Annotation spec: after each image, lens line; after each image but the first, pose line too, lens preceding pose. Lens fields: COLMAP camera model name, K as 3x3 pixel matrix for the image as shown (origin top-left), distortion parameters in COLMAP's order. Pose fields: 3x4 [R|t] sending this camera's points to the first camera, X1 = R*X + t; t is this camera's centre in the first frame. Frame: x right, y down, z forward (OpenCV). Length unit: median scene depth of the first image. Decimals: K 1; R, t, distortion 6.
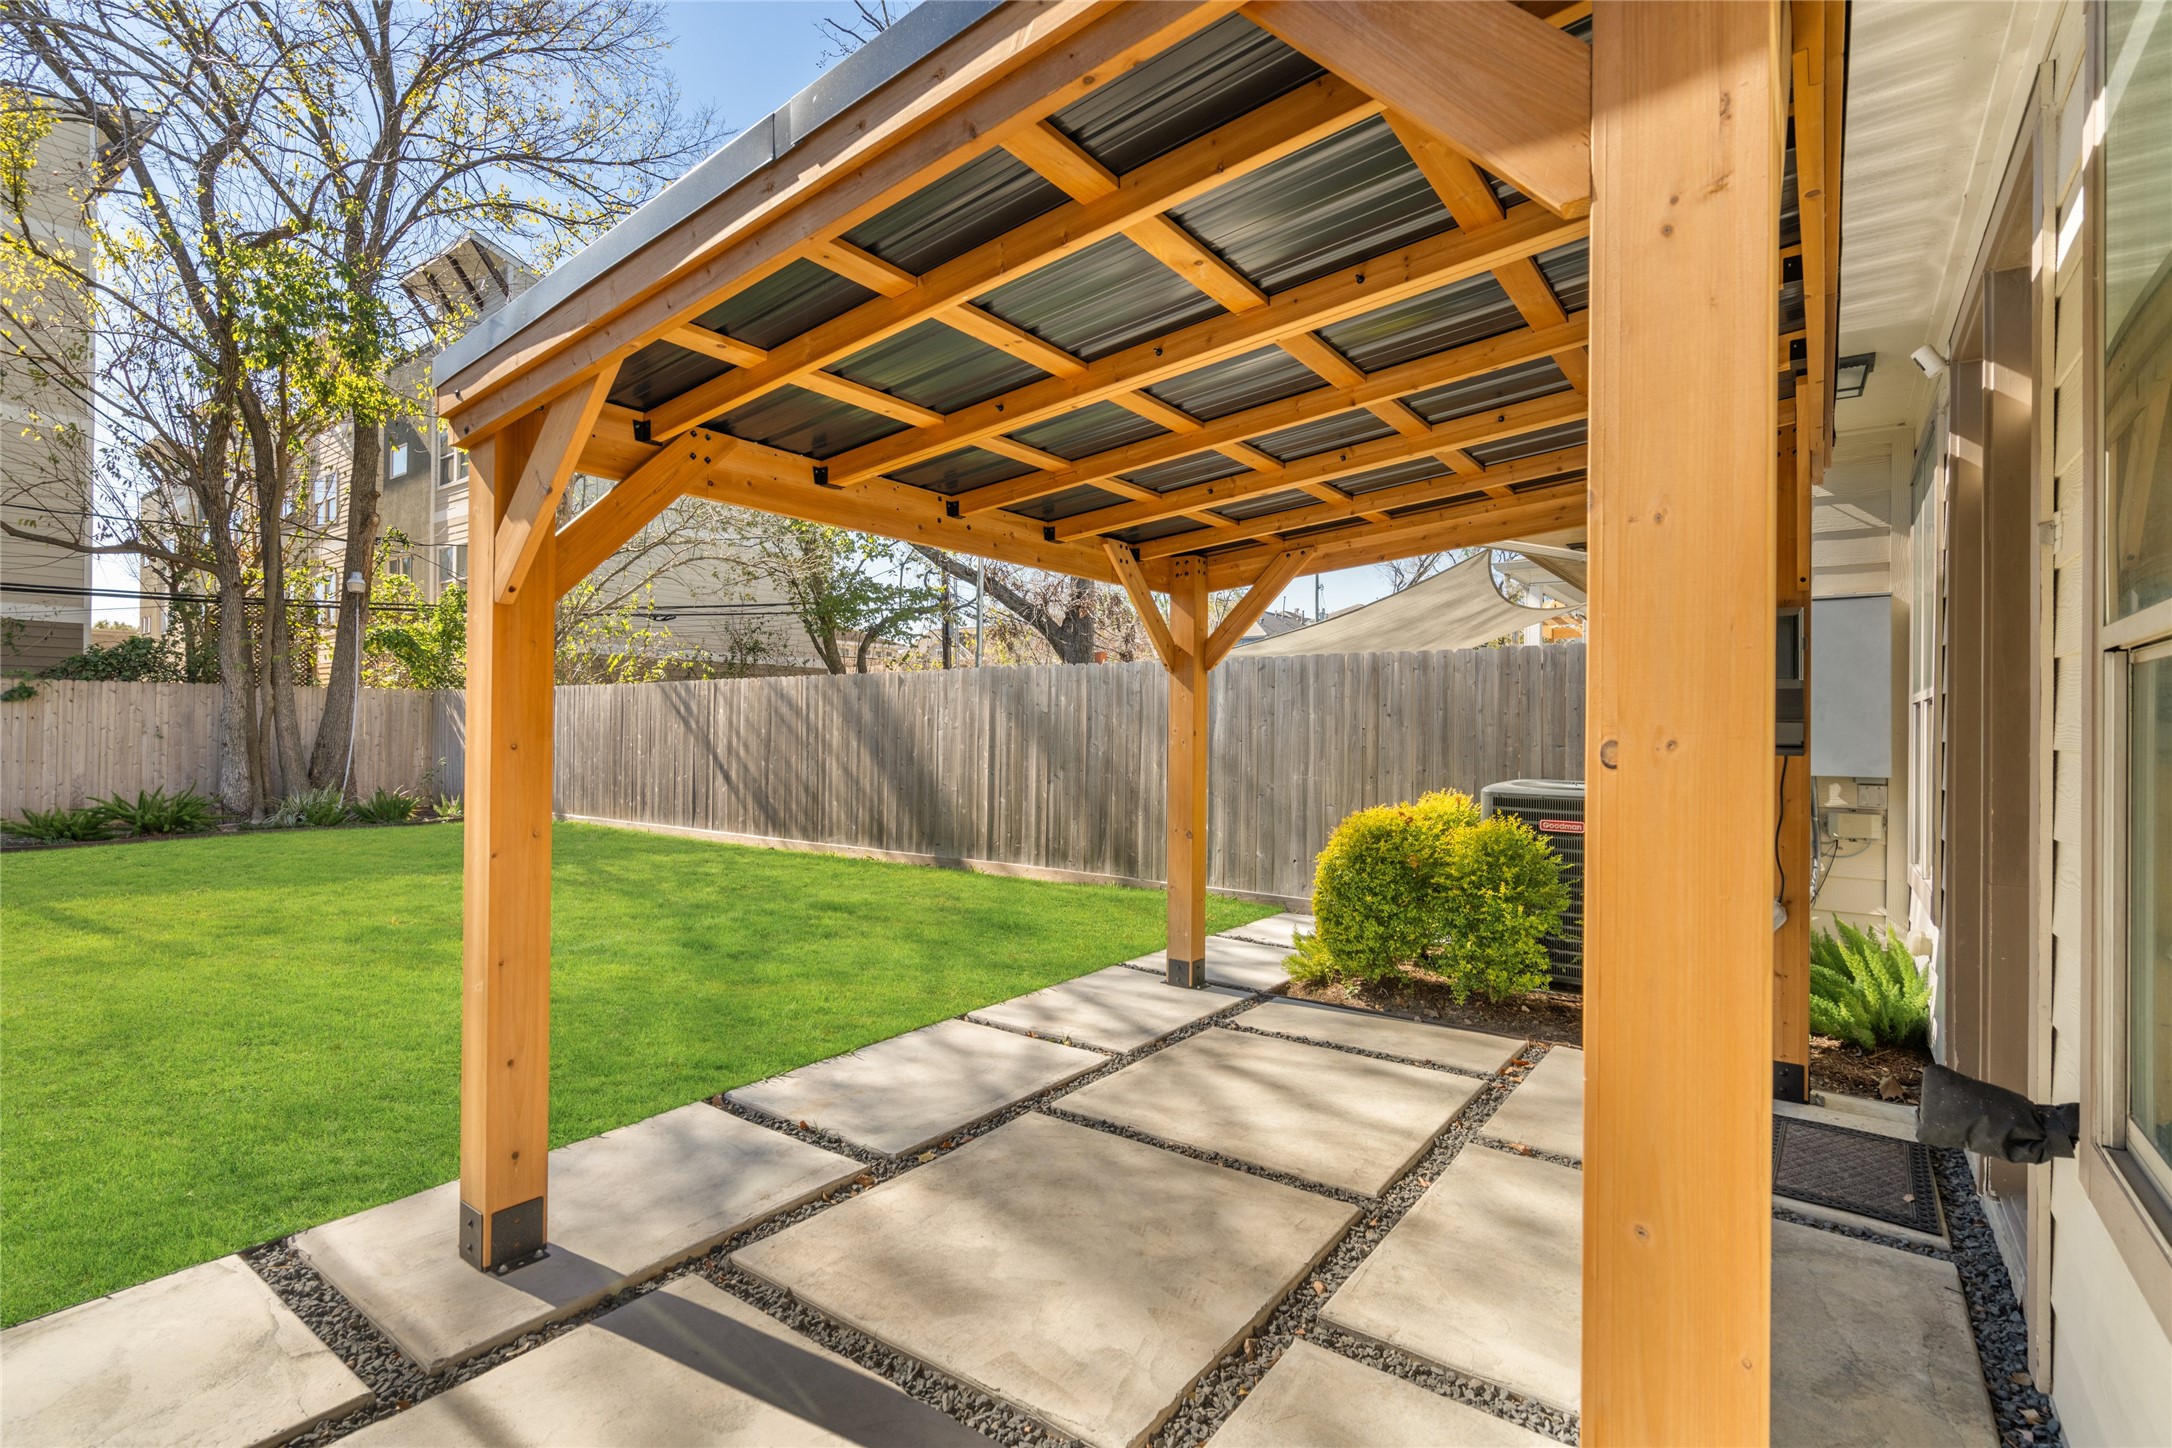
lens RADIAL K [[988.7, 0, 1082.2], [0, 988.7, 709.5], [0, 0, 1]] dist [-0.001784, 0.000347]
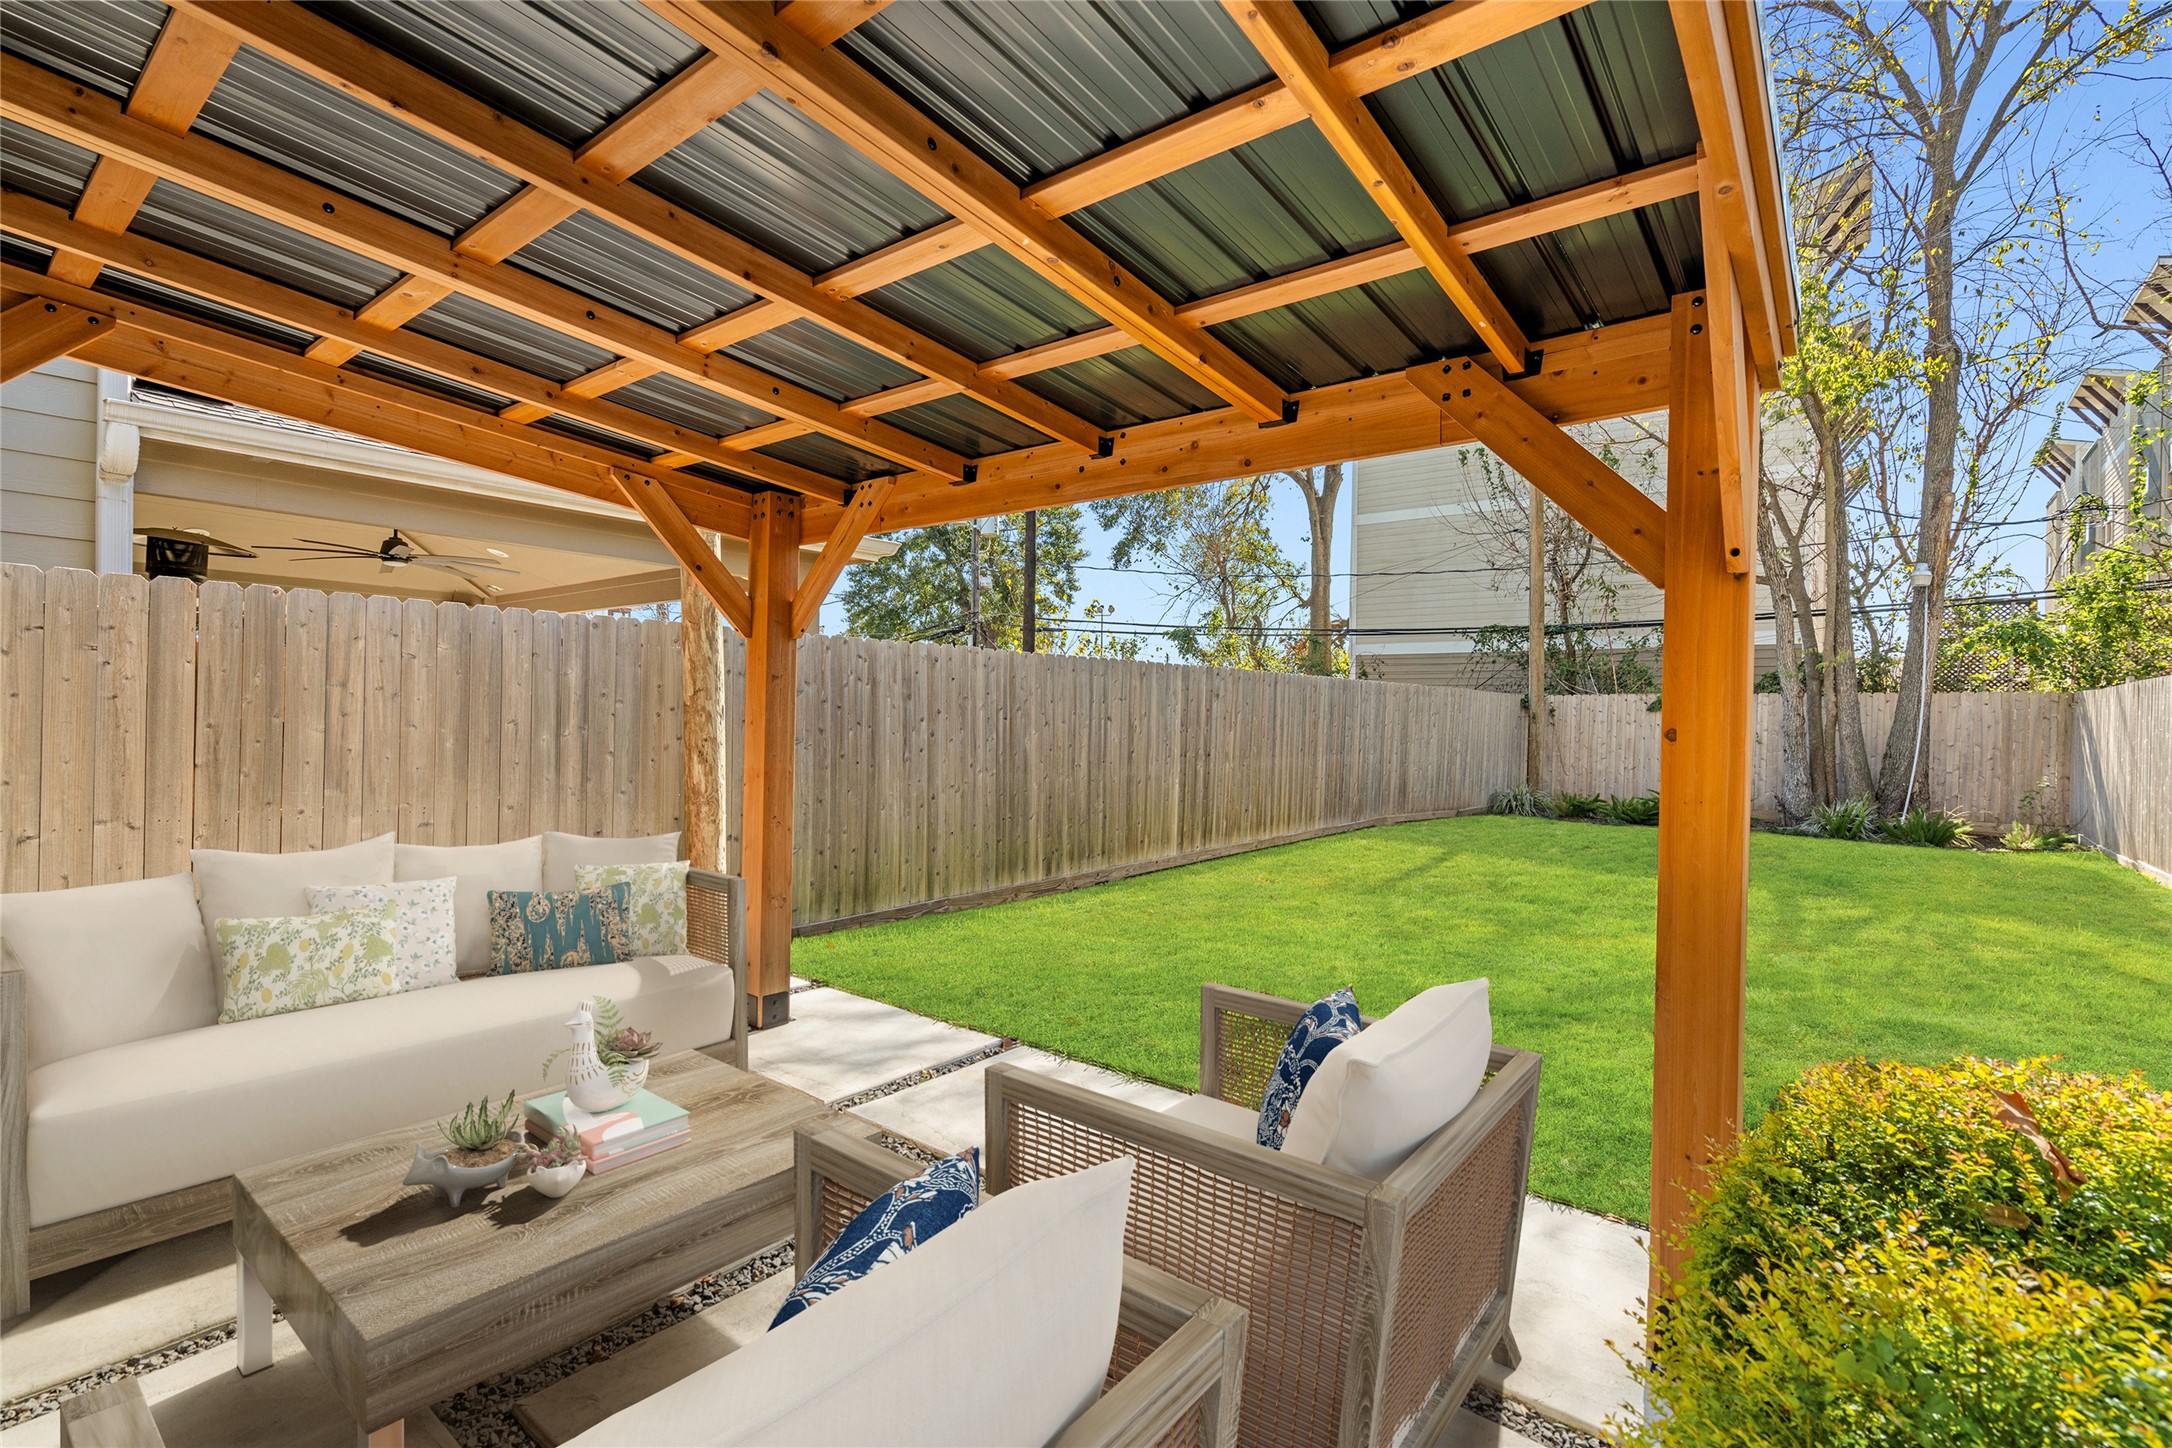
lens RADIAL K [[988.7, 0, 1082.2], [0, 988.7, 709.5], [0, 0, 1]] dist [-0.001784, 0.000347]
pose [[-0.029246, -0.013127, -0.999486, 0.184951], [-0.001981, 0.999913, -0.013075, 0.006808], [0.999570, 0.001597, -0.029270, 0.272614]]
